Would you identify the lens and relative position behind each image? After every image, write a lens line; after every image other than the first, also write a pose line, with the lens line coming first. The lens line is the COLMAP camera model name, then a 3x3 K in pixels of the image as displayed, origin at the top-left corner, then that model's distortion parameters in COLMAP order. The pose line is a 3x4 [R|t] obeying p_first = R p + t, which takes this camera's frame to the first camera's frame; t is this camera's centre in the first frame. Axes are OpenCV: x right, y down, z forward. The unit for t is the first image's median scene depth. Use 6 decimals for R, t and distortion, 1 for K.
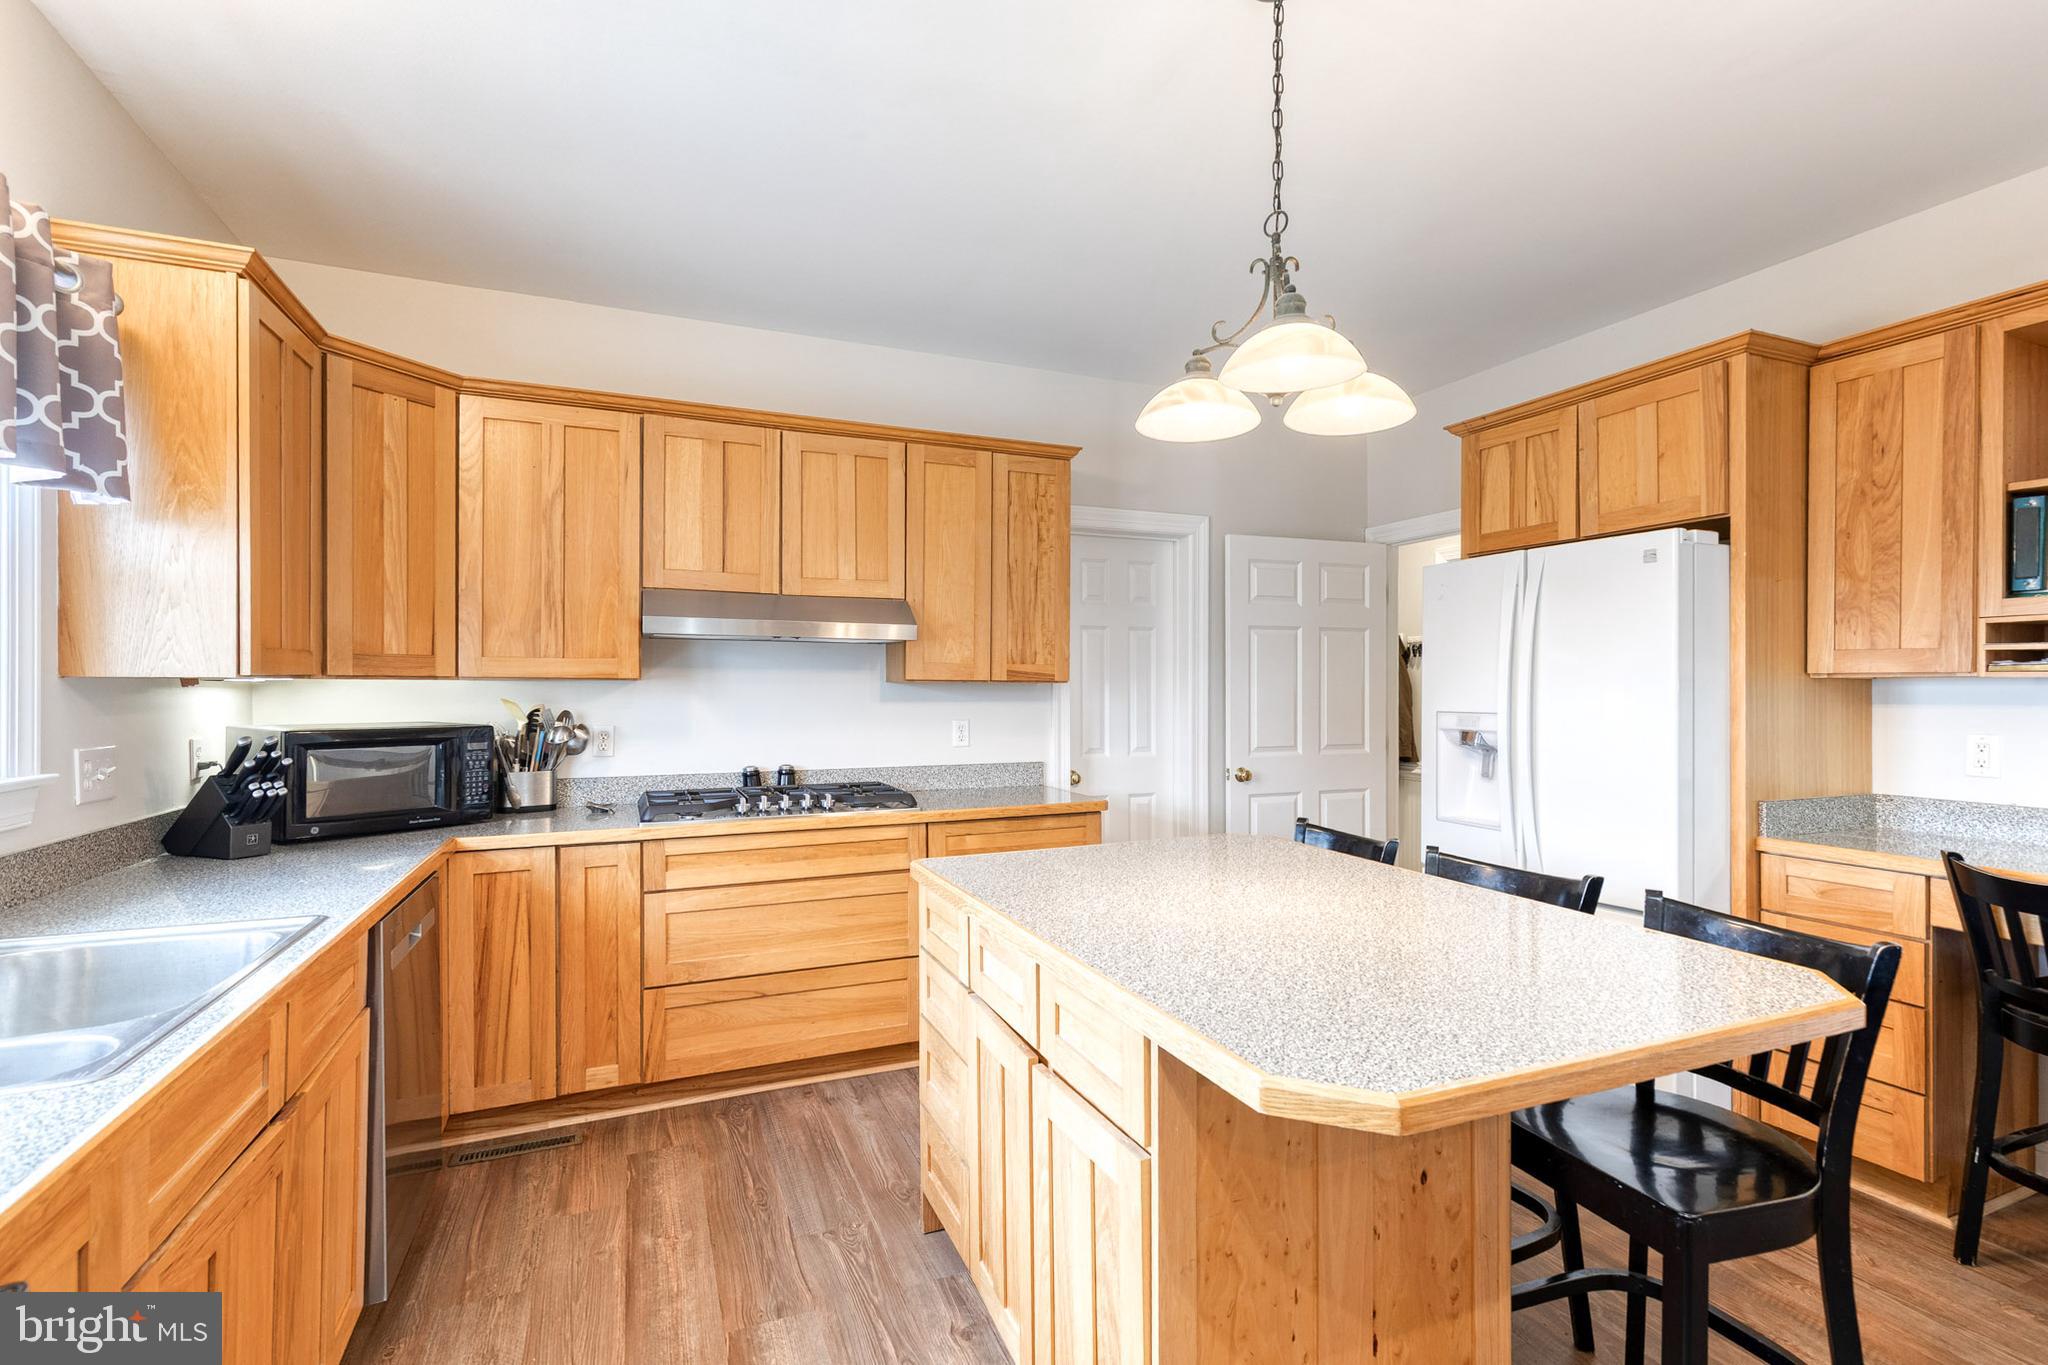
lens RADIAL K [[910.9, 0, 1047.0], [0, 910.9, 680.7], [0, 0, 1]] dist [0.000778, 0.000002]
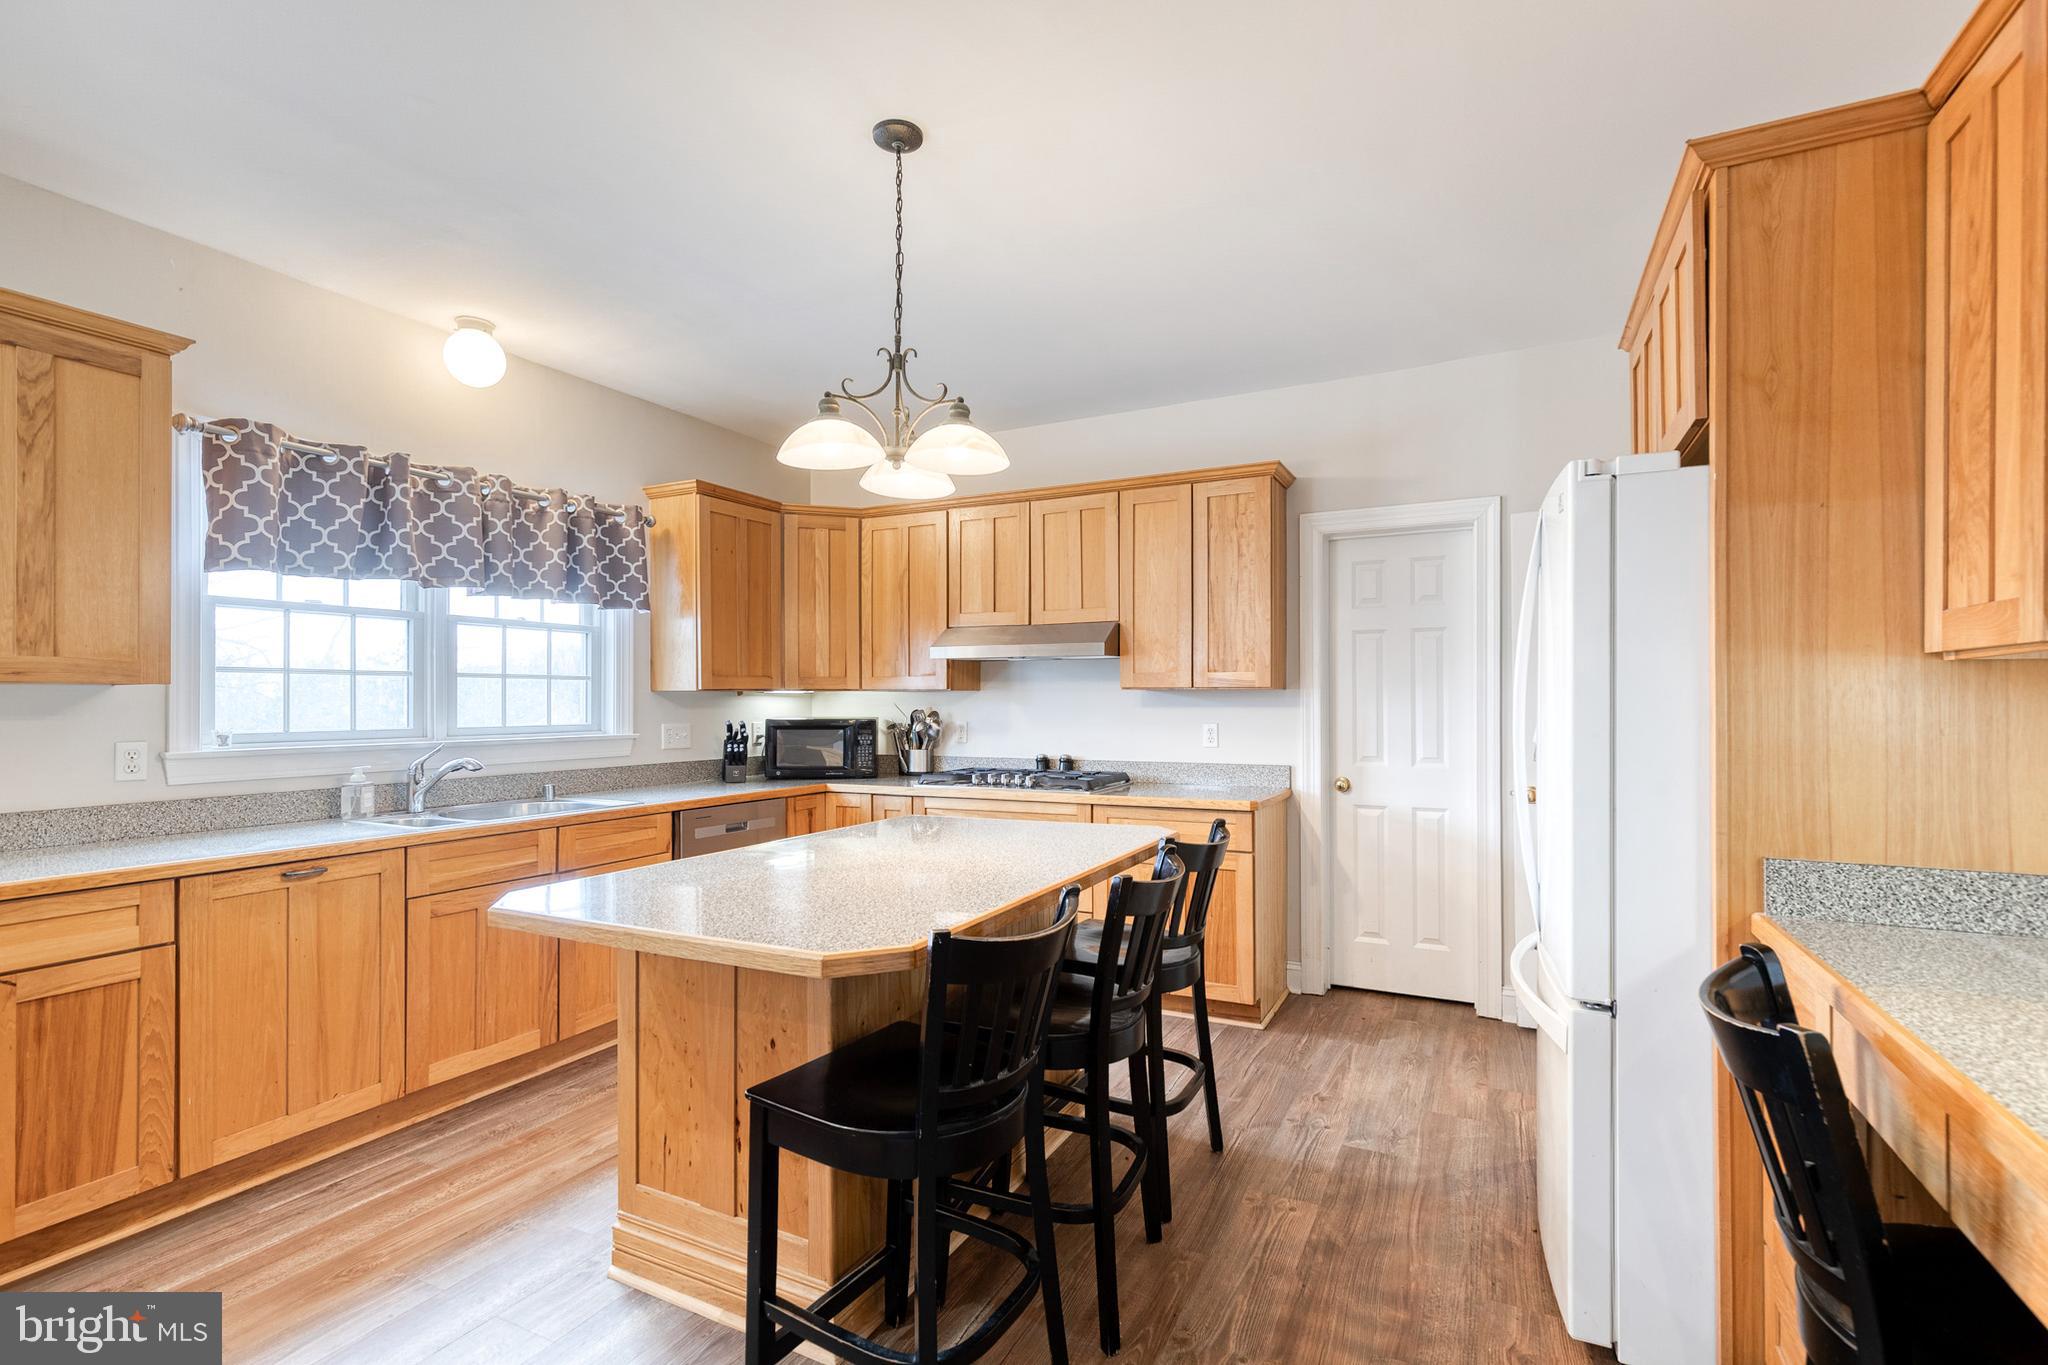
lens RADIAL K [[927.2, 0, 1044.9], [0, 927.2, 694.6], [0, 0, 1]] dist [0.013608, -0.000543]
pose [[0.663903, -0.009647, -0.747756, 0.695109], [0.007953, 0.999951, -0.005840, 0.014582], [0.747776, -0.002070, 0.663947, 0.108289]]
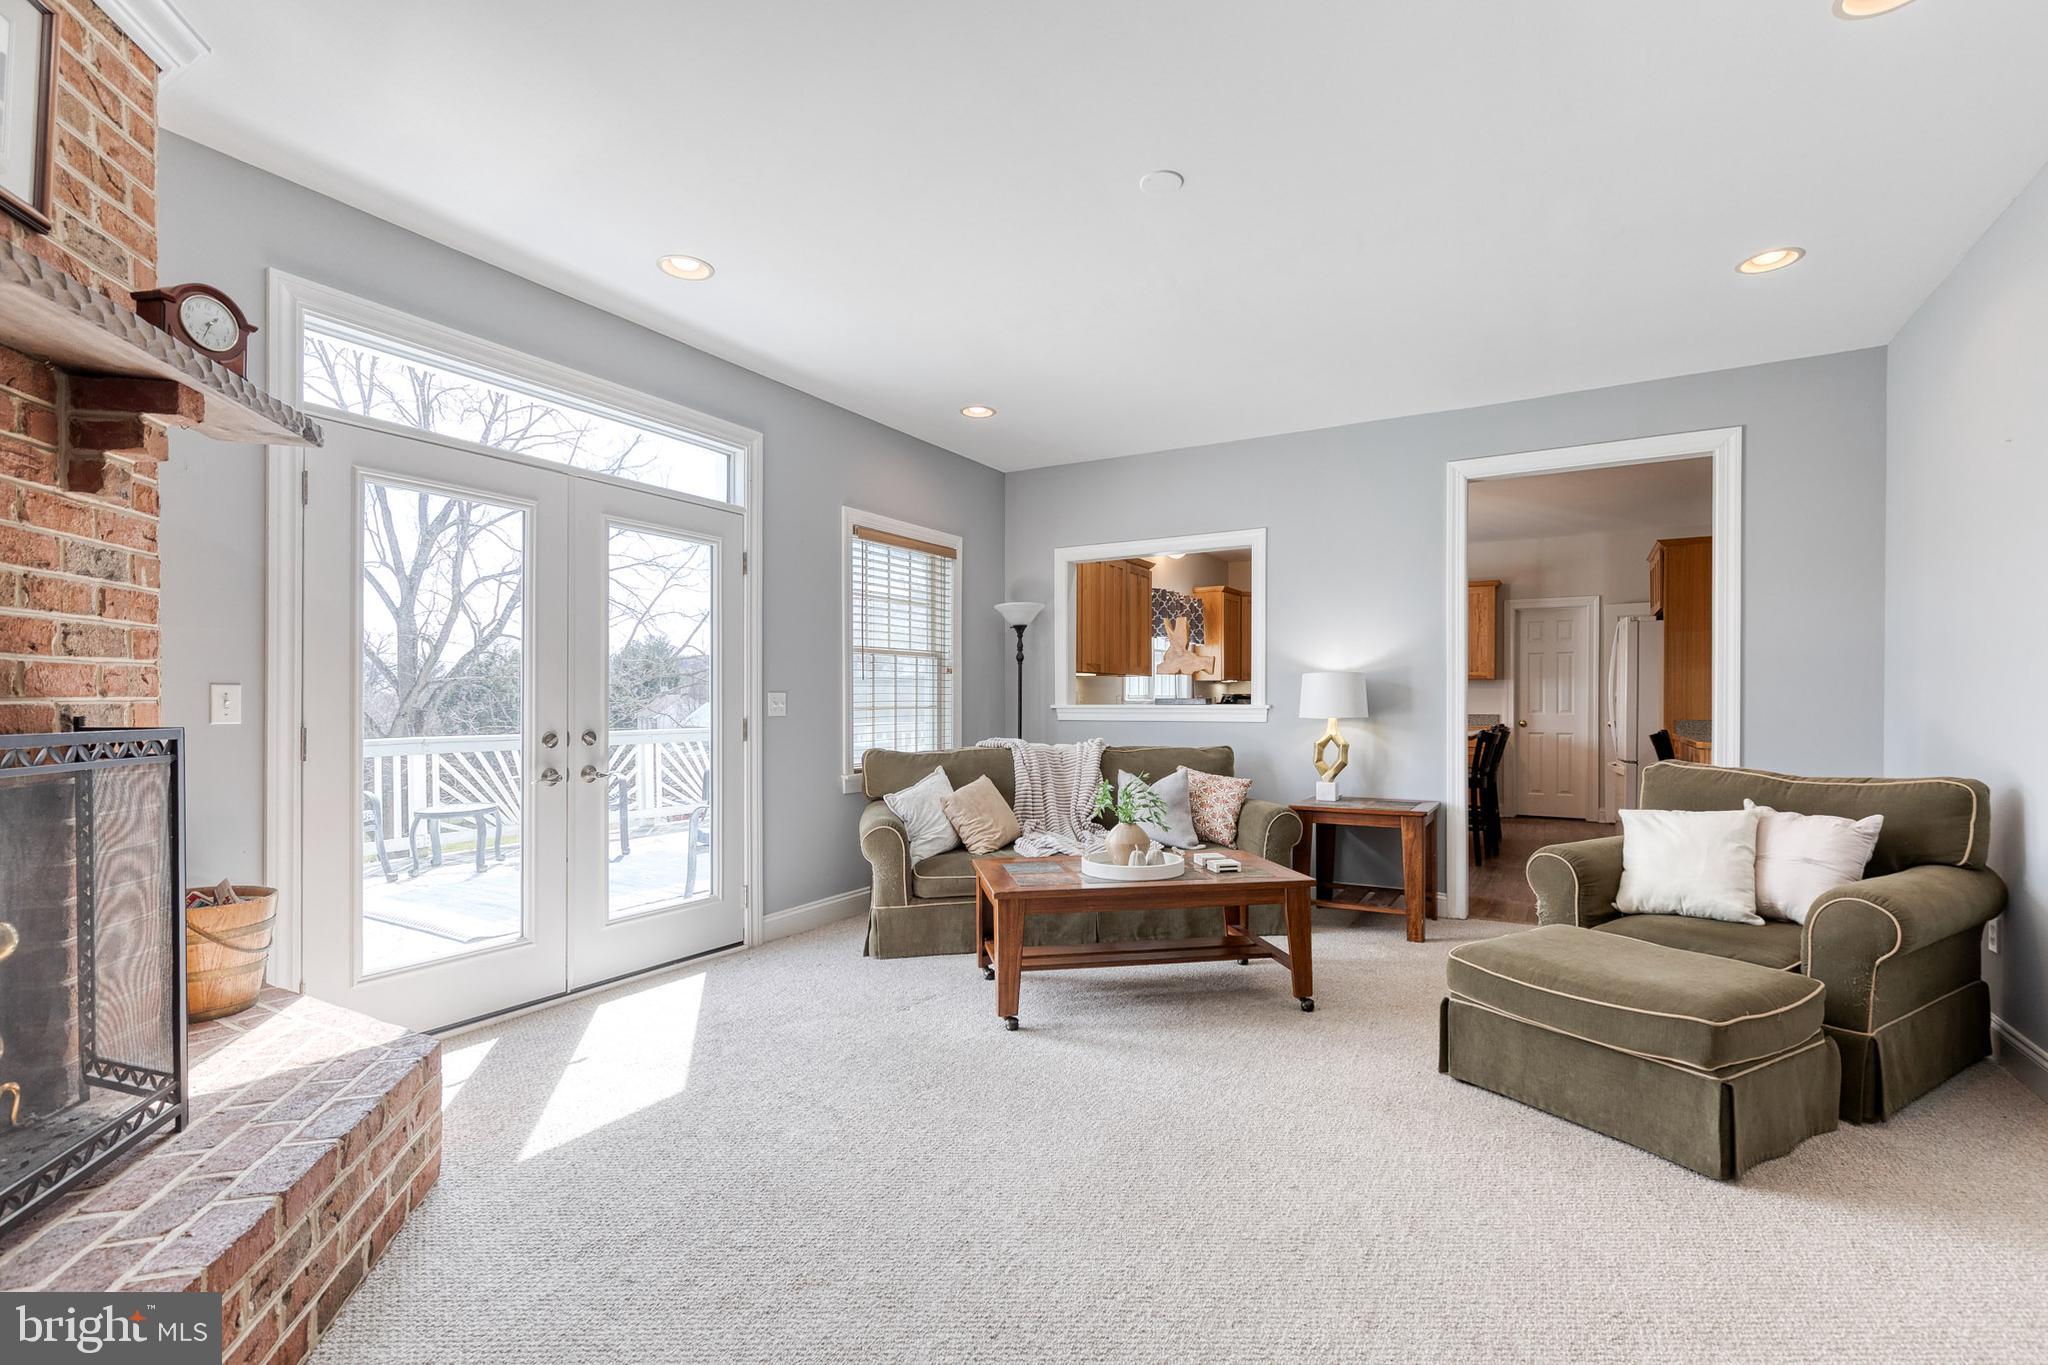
lens RADIAL K [[928.8, 0, 1038.2], [0, 928.8, 679.0], [0, 0, 1]] dist [0.012697, -0.000372]
pose [[0.622049, -0.022687, -0.782650, 1.293568], [0.006876, 0.999700, -0.023513, 0.052375], [0.782948, 0.009245, 0.622018, -1.592925]]
